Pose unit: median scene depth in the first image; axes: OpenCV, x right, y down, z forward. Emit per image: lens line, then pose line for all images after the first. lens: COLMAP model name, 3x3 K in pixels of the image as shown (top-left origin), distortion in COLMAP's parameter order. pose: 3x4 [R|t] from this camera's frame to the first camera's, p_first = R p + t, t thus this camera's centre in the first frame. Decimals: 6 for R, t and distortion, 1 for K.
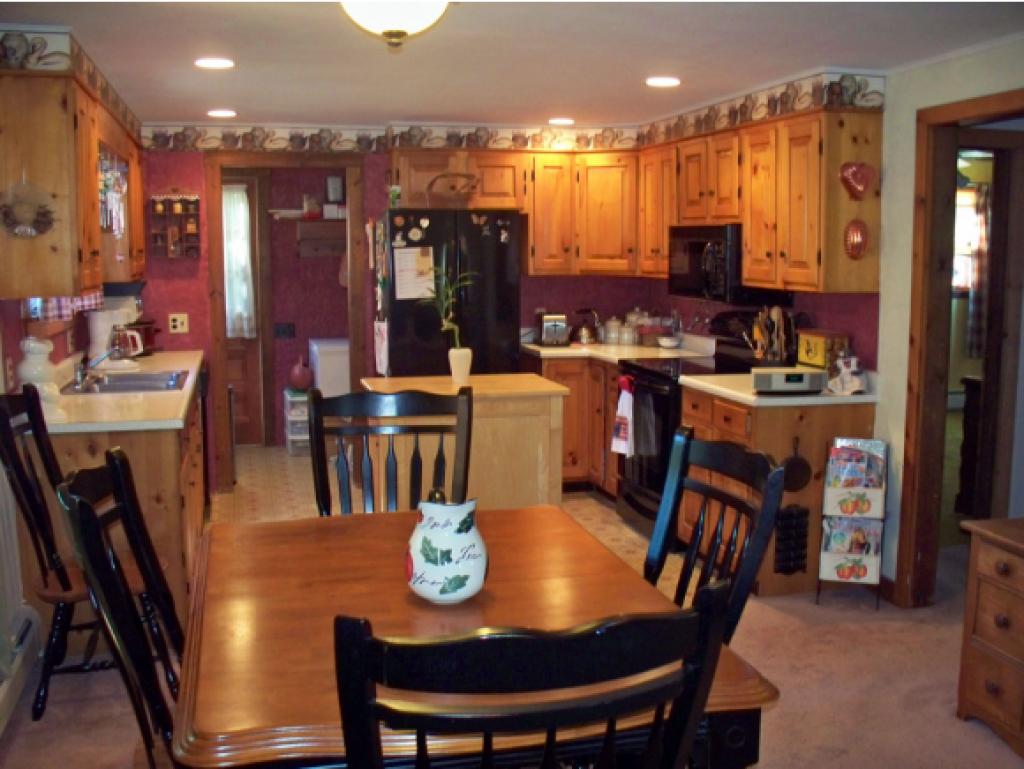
lens RADIAL K [[1079.0, 0, 511.4], [0, 1079.0, 398.8], [0, 0, 1]] dist [-0.214940, 0.247771]
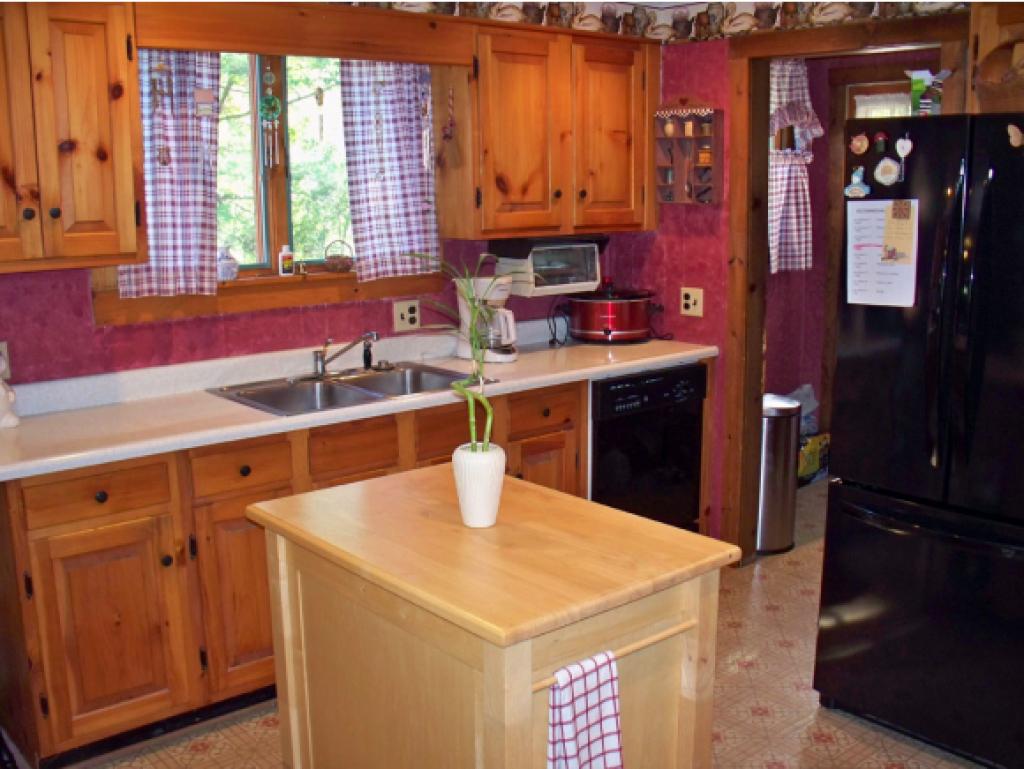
lens RADIAL K [[1079.0, 0, 511.4], [0, 1079.0, 398.8], [0, 0, 1]] dist [-0.214940, 0.247771]
pose [[0.441097, 0.173695, -0.880490, 0.249410], [-0.112899, 0.984038, 0.137563, -0.093573], [0.890330, 0.038728, 0.453666, 0.607777]]
